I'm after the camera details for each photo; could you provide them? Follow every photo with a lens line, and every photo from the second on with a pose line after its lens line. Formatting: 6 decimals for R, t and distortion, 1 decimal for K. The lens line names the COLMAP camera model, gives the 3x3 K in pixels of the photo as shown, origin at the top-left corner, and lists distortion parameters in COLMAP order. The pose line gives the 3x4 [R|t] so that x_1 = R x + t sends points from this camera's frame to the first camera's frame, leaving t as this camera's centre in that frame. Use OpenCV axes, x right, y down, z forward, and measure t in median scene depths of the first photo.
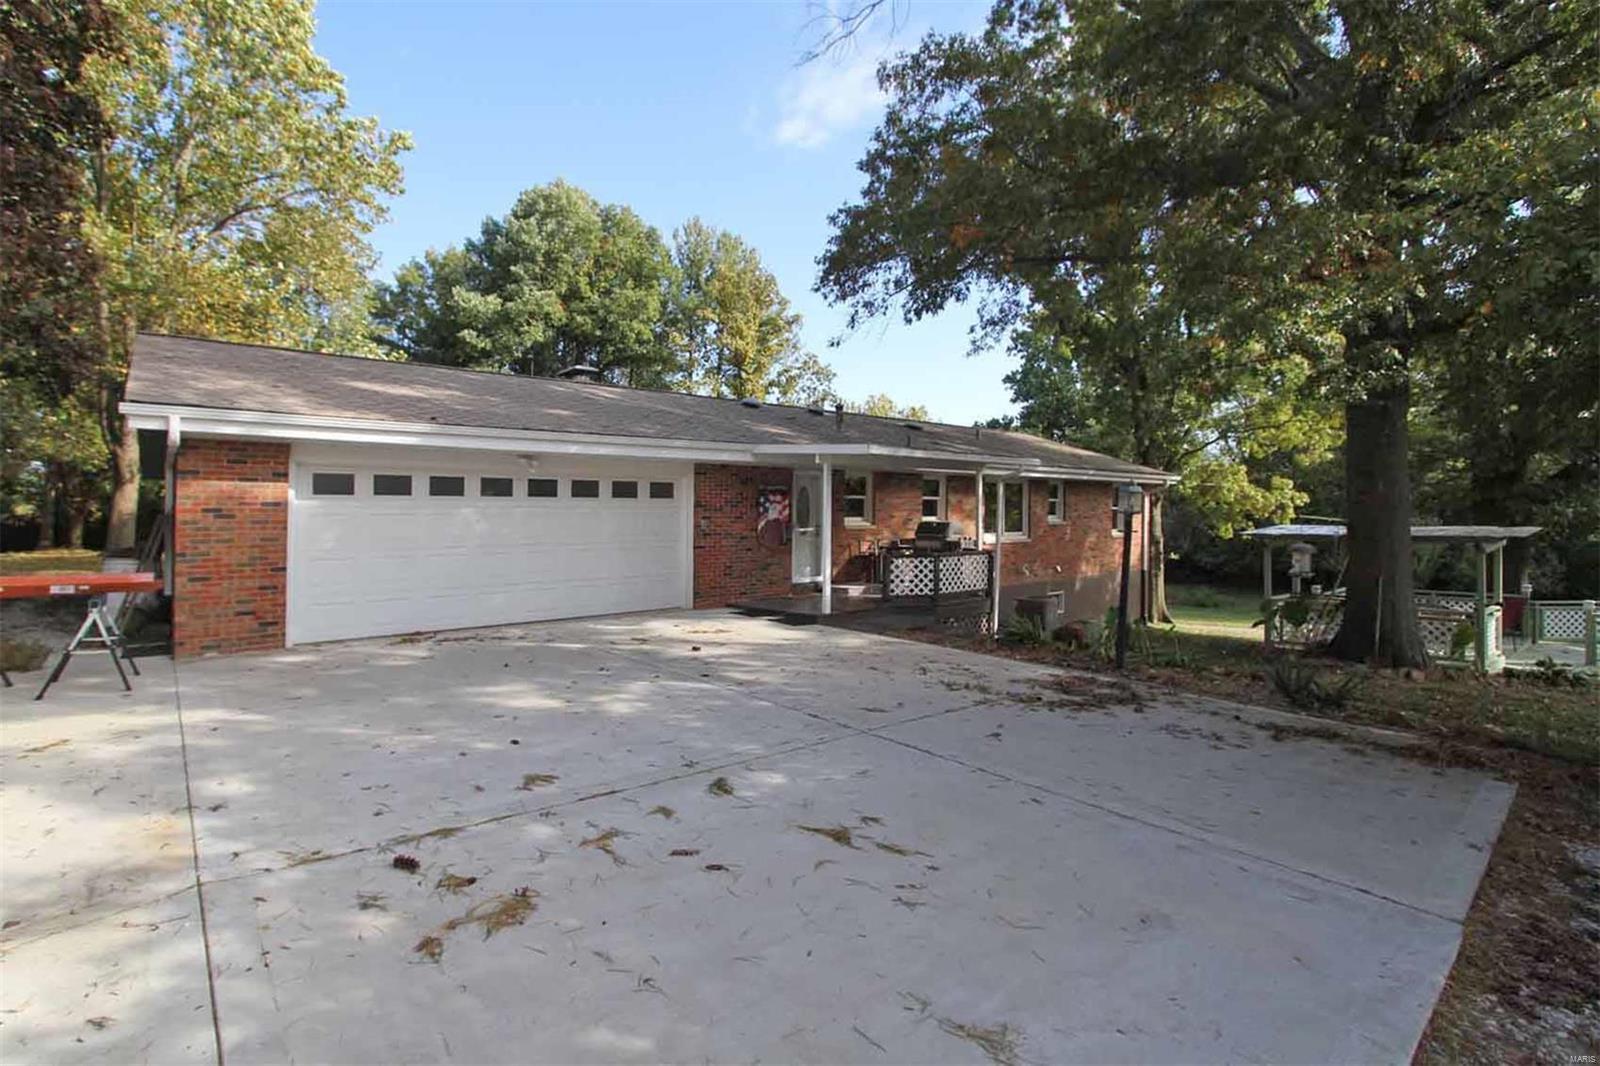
lens RADIAL K [[805.5, 0, 800.0], [0, 805.5, 533.0], [0, 0, 1]] dist [-0.019064, -0.000378]
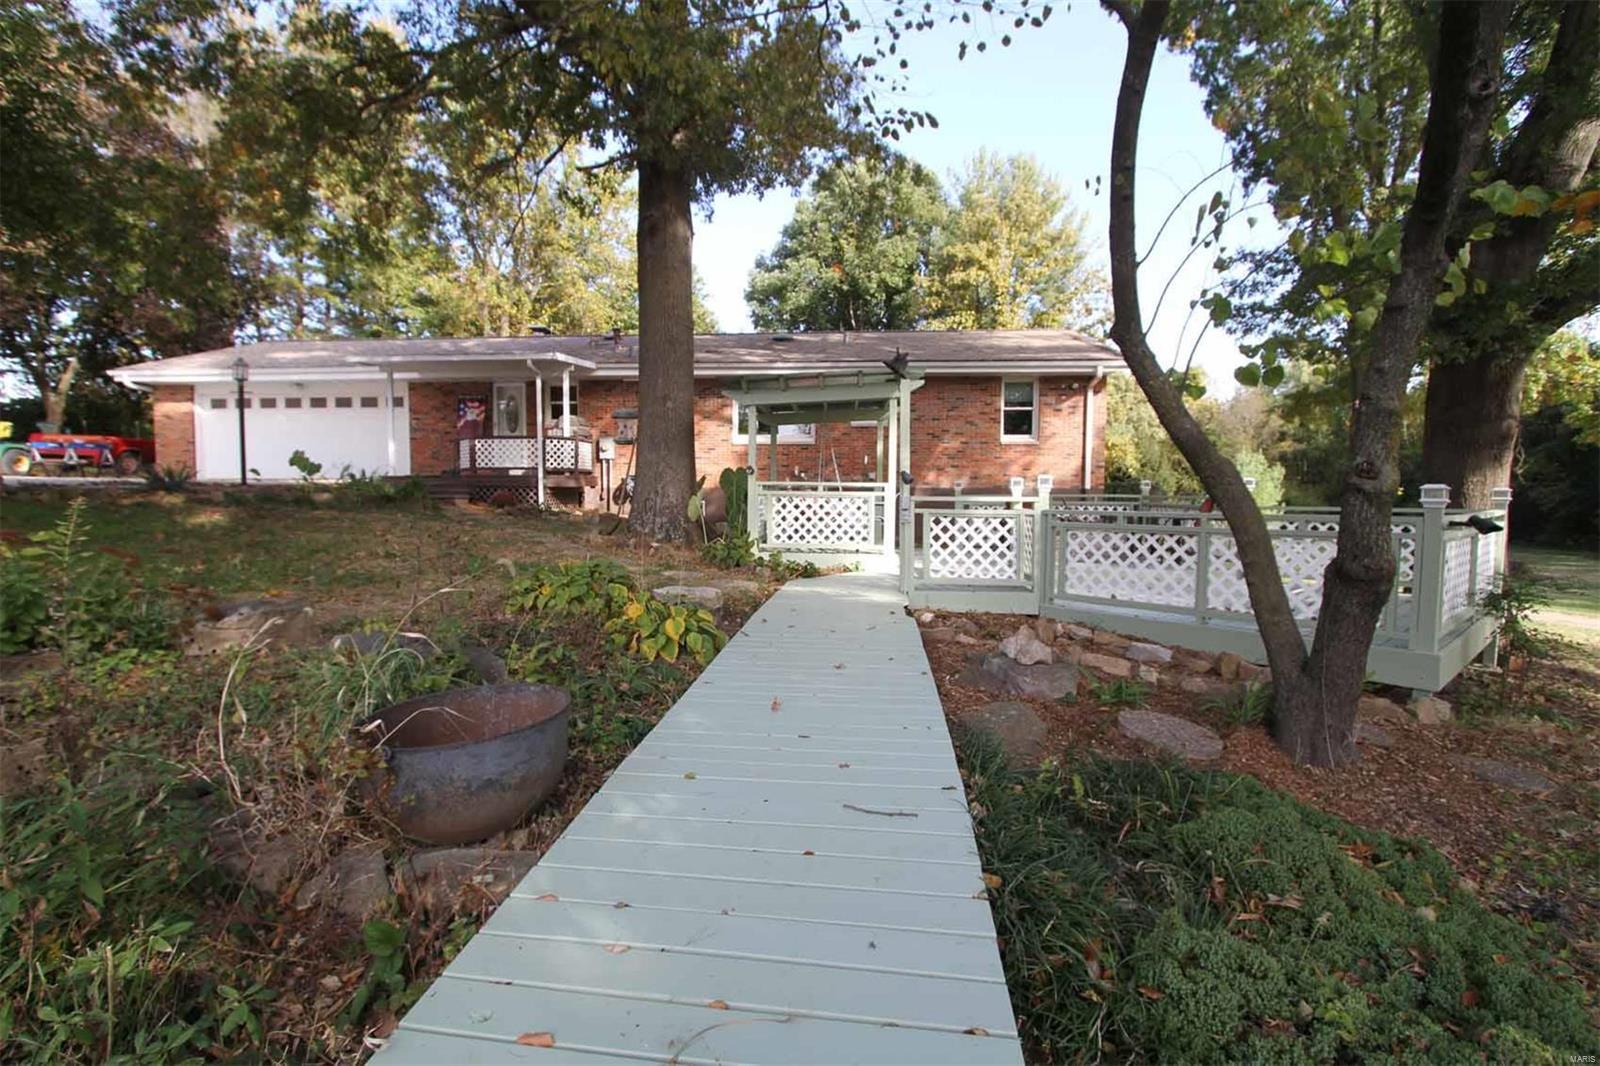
lens RADIAL K [[805.5, 0, 800.0], [0, 805.5, 533.0], [0, 0, 1]] dist [-0.019064, -0.000378]
pose [[0.690823, 0.051204, -0.721208, 1.388063], [-0.021542, 0.998504, 0.050256, 0.097328], [0.722703, -0.019182, 0.690893, 0.454821]]
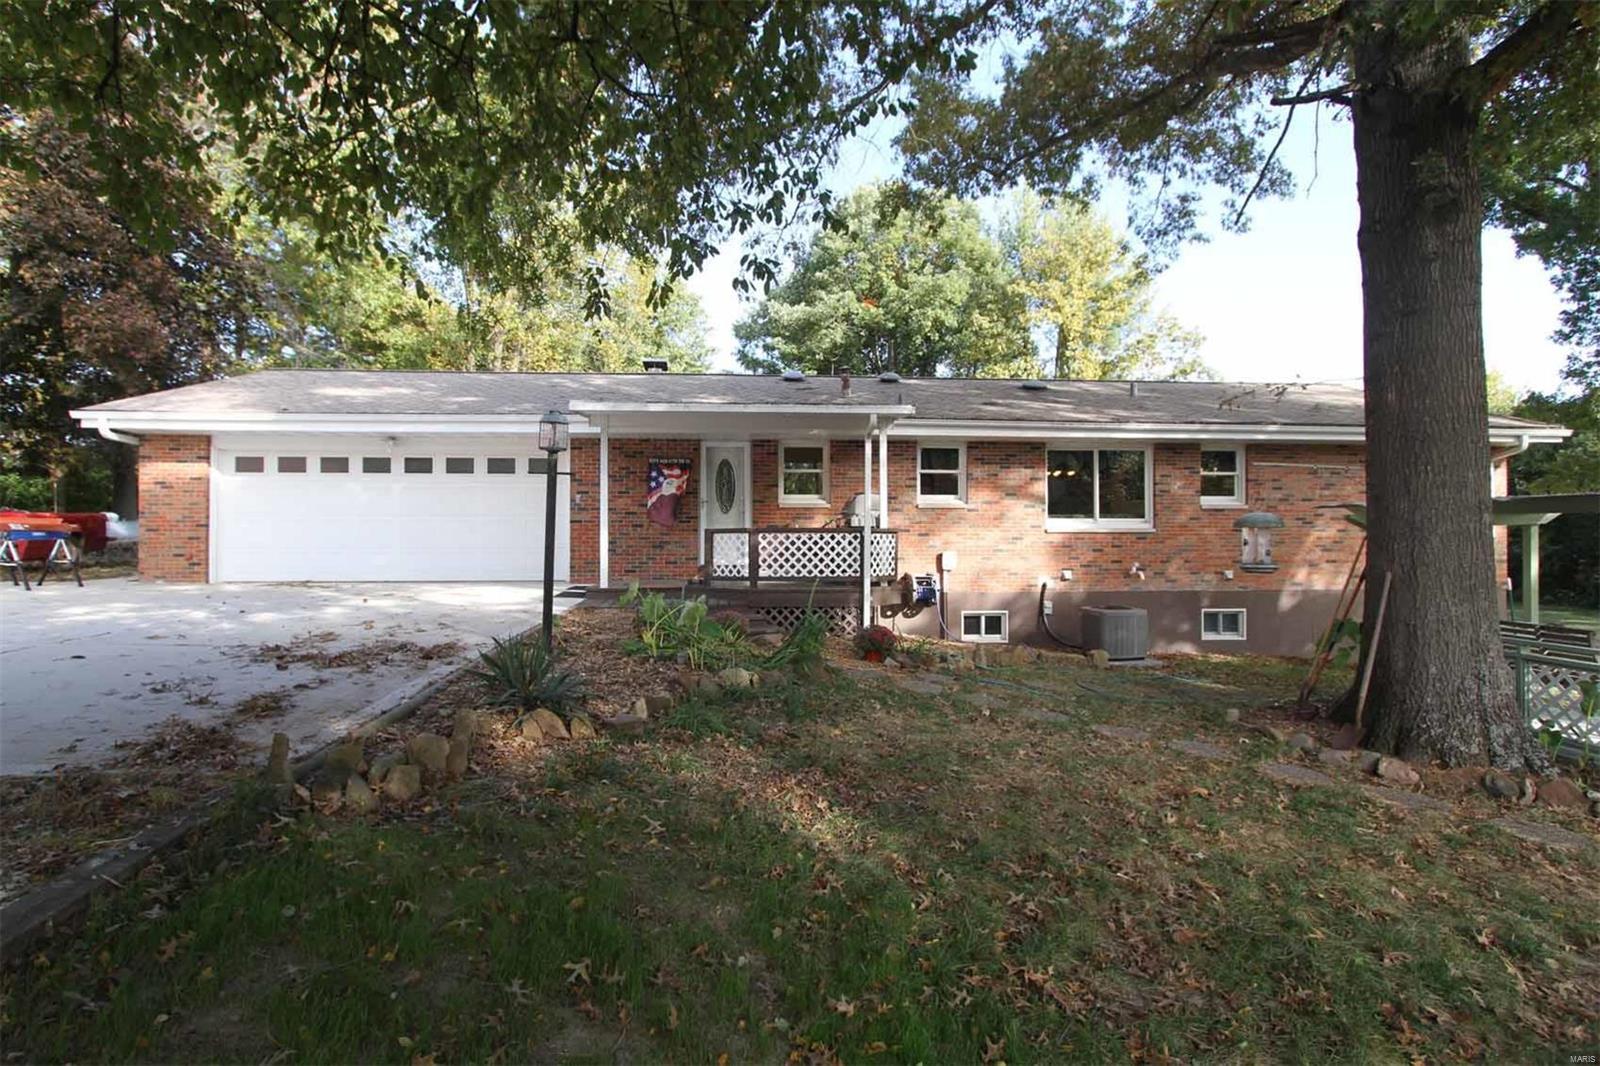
lens RADIAL K [[833.9, 0, 800.0], [0, 833.9, 533.0], [0, 0, 1]] dist [-0.023267, -0.000212]
pose [[0.793674, 0.010787, -0.608248, 0.693007], [-0.018750, 0.999802, -0.006734, 0.032013], [0.608054, 0.016749, 0.793719, 0.323801]]
